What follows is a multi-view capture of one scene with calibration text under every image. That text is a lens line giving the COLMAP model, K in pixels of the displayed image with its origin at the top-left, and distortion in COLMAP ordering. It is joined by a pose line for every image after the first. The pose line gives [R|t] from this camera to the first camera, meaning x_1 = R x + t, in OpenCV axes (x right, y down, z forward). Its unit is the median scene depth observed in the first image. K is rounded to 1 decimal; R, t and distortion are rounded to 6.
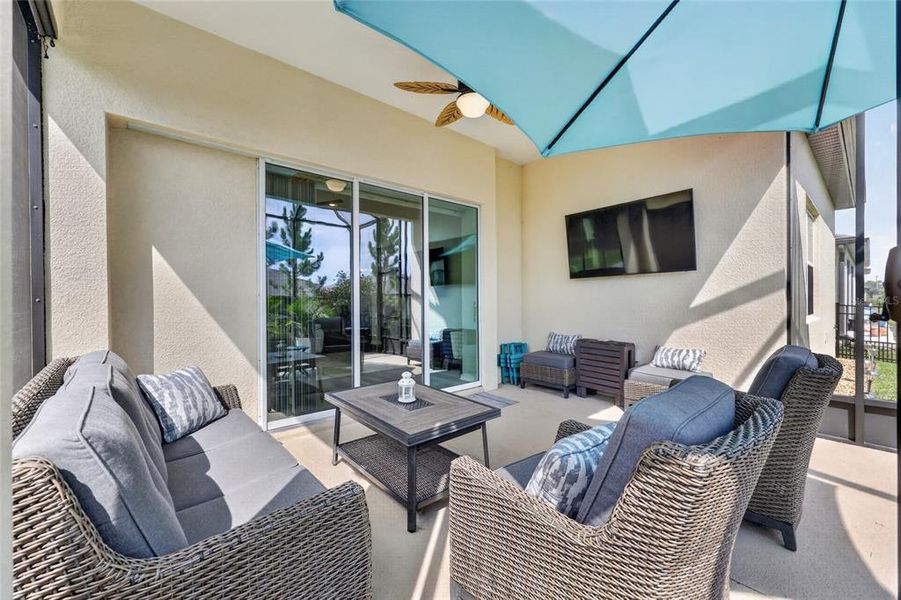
lens RADIAL K [[363.1, 0, 450.3], [0, 363.1, 302.4], [0, 0, 1]] dist [-0.001000, 0.000118]
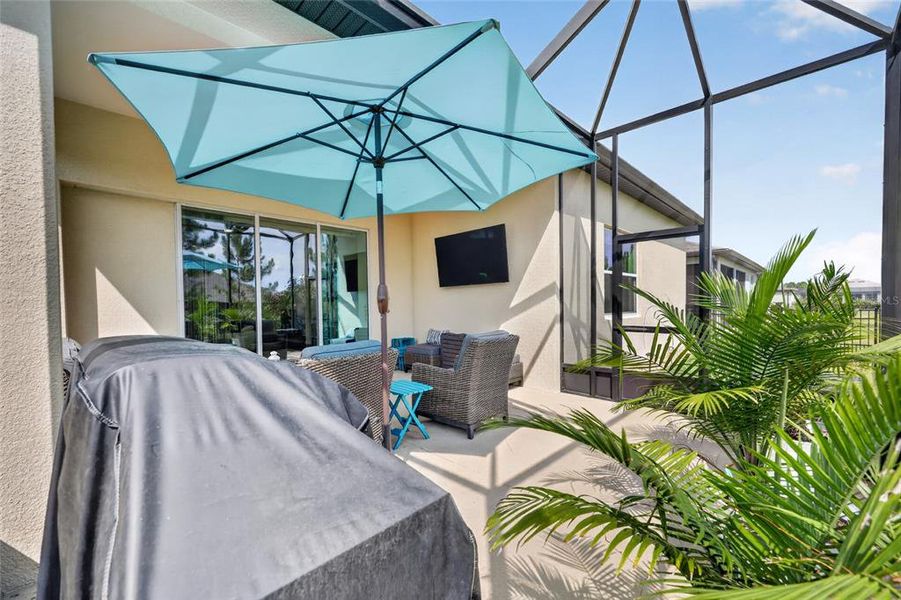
lens RADIAL K [[375.6, 0, 451.6], [0, 375.6, 302.5], [0, 0, 1]] dist [-0.001700, -0.000033]
pose [[0.997045, -0.006255, 0.076571, 0.281474], [0.007096, 0.999917, -0.010716, 0.005667], [-0.076498, 0.011228, 0.997007, -0.352249]]
